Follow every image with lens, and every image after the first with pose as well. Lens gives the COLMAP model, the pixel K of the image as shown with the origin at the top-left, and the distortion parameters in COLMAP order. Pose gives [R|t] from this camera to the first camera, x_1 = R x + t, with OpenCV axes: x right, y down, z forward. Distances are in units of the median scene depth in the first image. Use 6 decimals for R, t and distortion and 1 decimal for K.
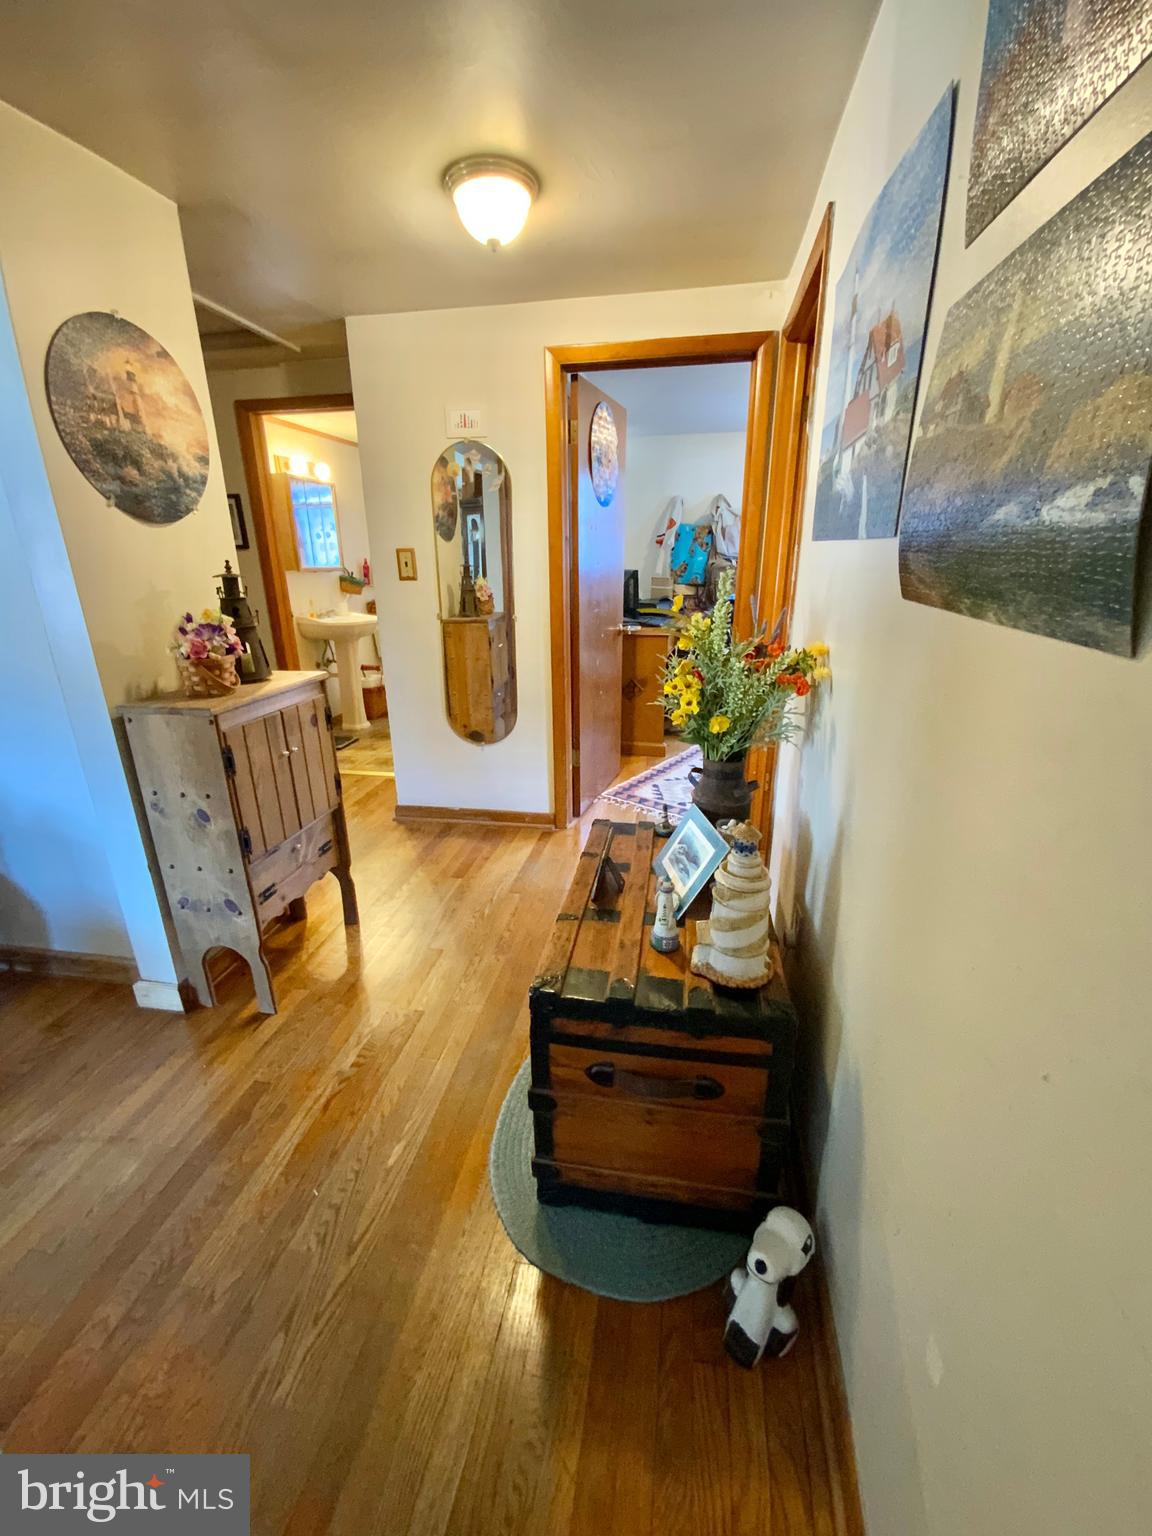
lens RADIAL K [[623.5, 0, 571.0], [0, 623.5, 766.2], [0, 0, 1]] dist [0.002252, -0.009282]
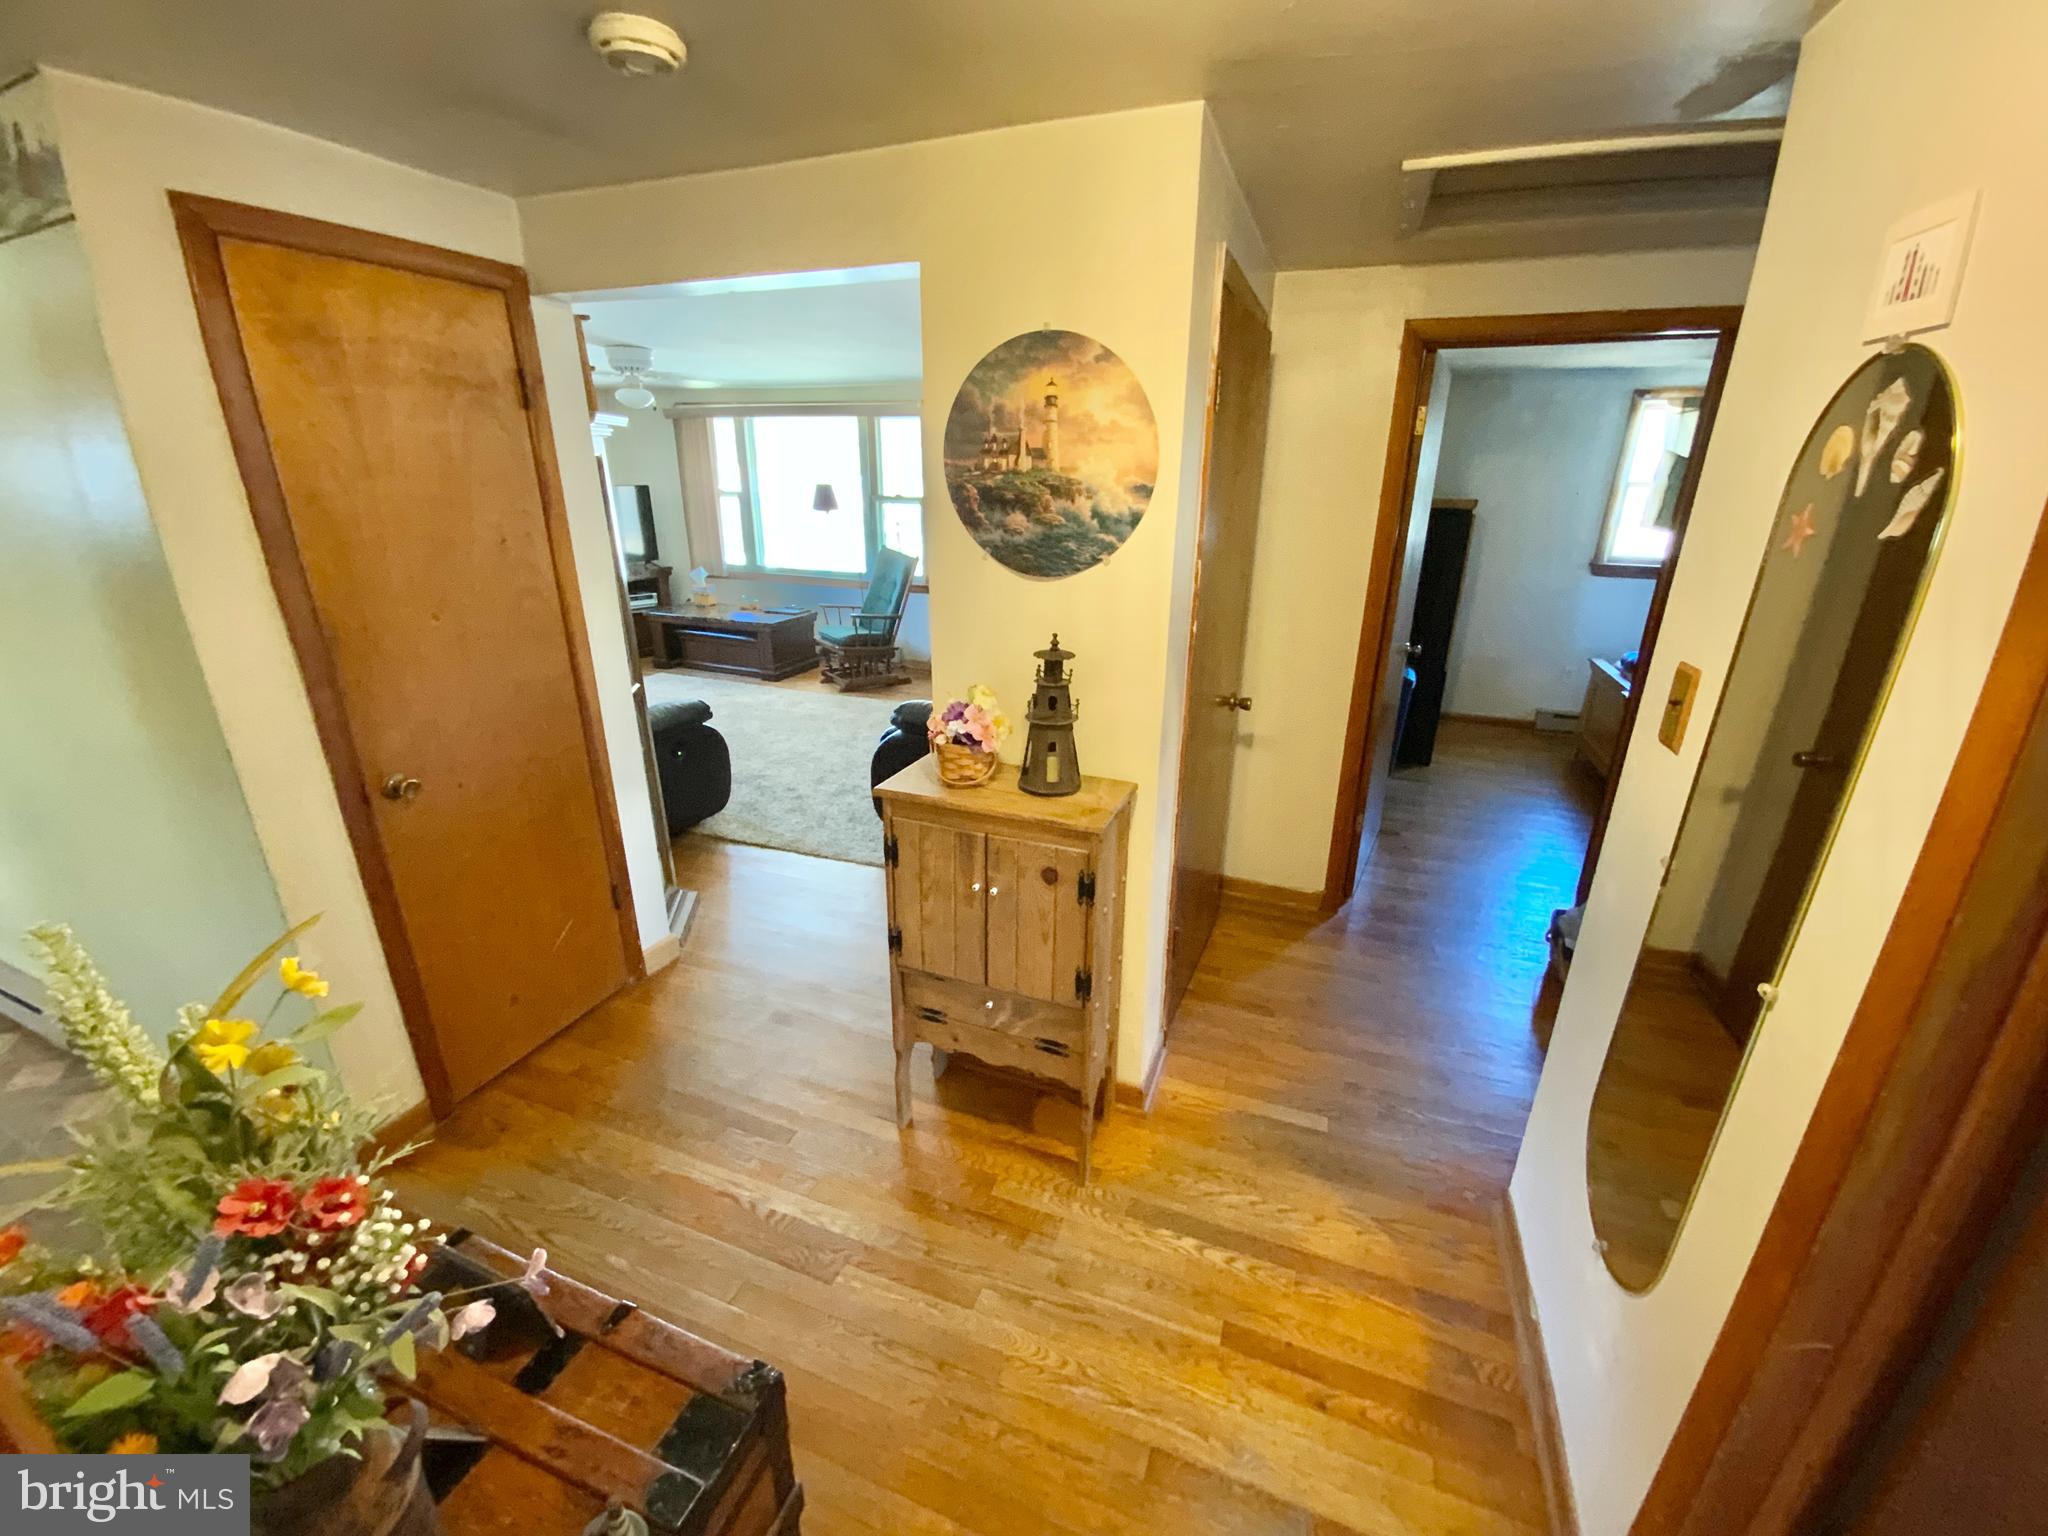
lens RADIAL K [[831.3, 0, 1017.4], [0, 831.3, 775.7], [0, 0, 1]] dist [0.002252, -0.009282]
pose [[-0.195827, 0.343969, -0.918334, 0.416518], [-0.322816, 0.861659, 0.391579, -0.568719], [0.925981, 0.373135, -0.057698, 1.106459]]
